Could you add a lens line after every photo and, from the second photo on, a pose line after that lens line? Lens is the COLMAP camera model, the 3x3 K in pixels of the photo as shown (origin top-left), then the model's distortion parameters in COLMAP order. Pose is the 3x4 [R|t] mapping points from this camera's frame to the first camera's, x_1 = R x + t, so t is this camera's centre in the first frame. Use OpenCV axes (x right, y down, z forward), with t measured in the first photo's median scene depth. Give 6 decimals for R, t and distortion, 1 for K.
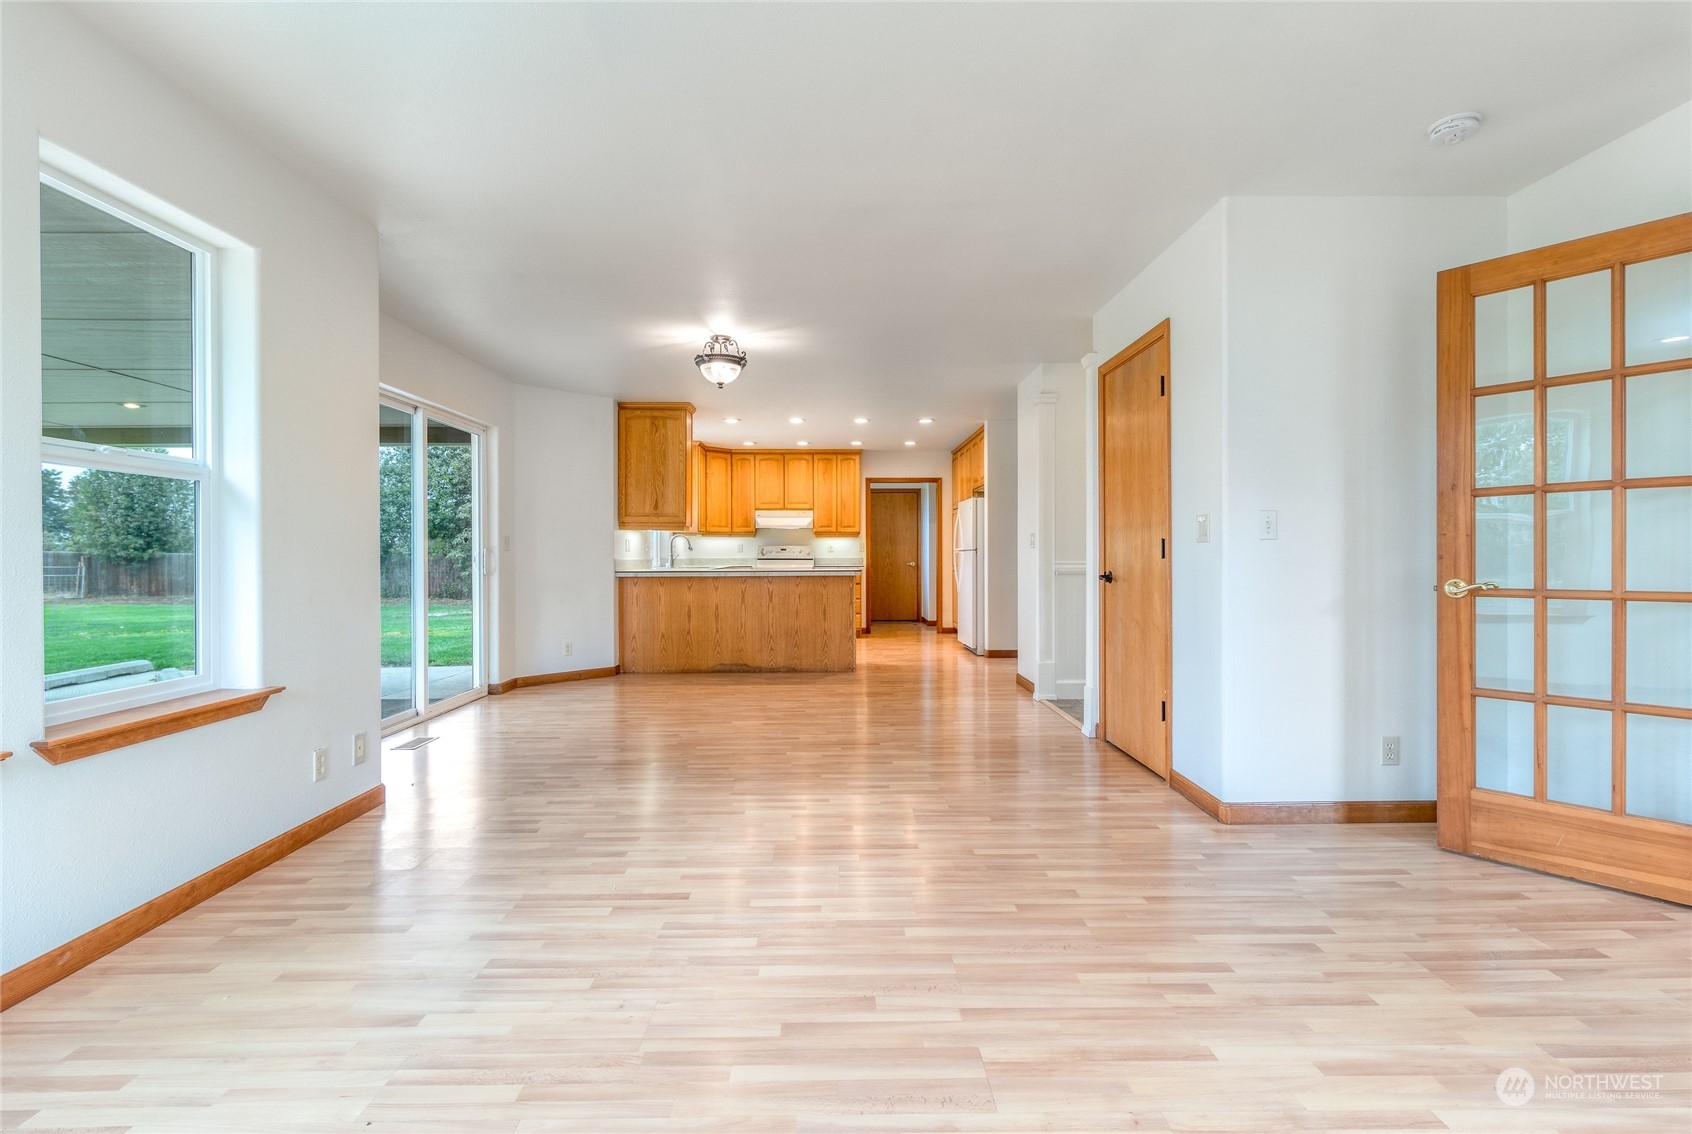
lens RADIAL K [[786.1, 0, 851.7], [0, 786.1, 555.8], [0, 0, 1]] dist [0.002107, 0.000313]
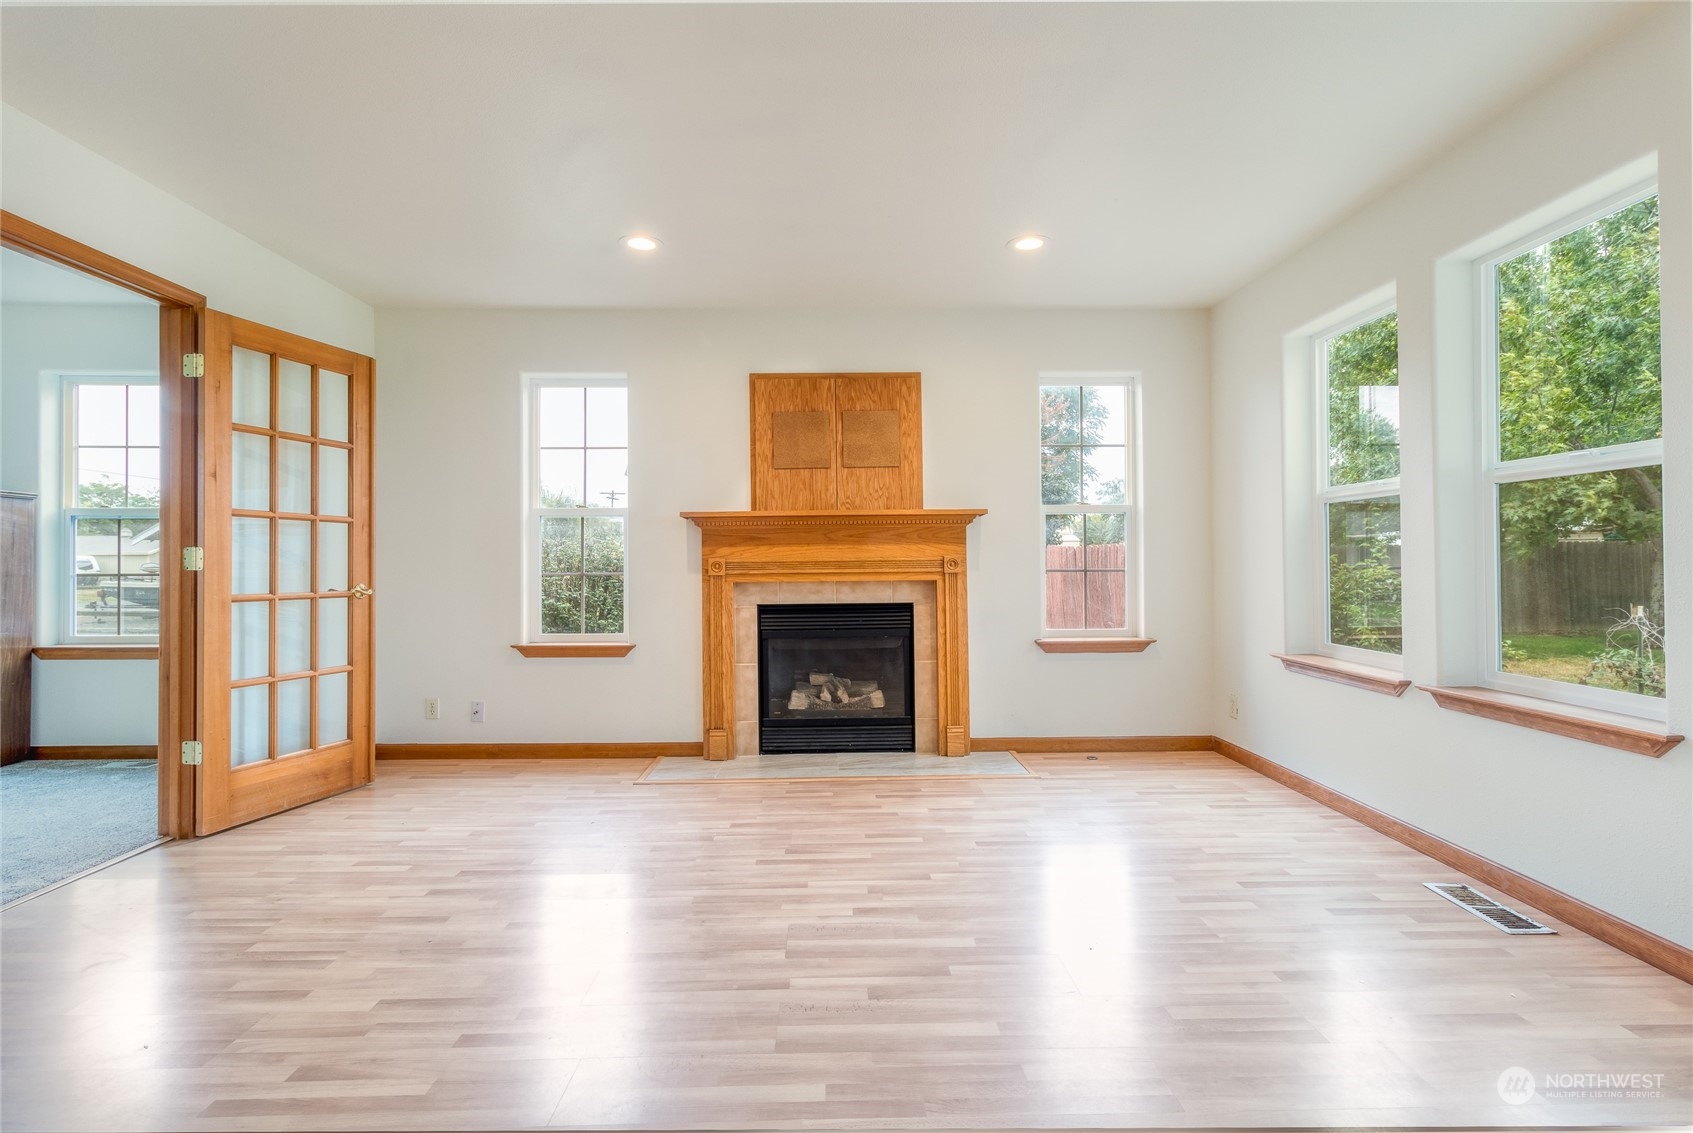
lens RADIAL K [[786.6, 0, 852.2], [0, 786.6, 555.3], [0, 0, 1]] dist [0.002107, 0.000313]
pose [[-0.999881, 0.010330, -0.011466, 0.056393], [0.010536, 0.999781, -0.018061, 0.010031], [0.011277, -0.018179, -0.999771, 2.050225]]
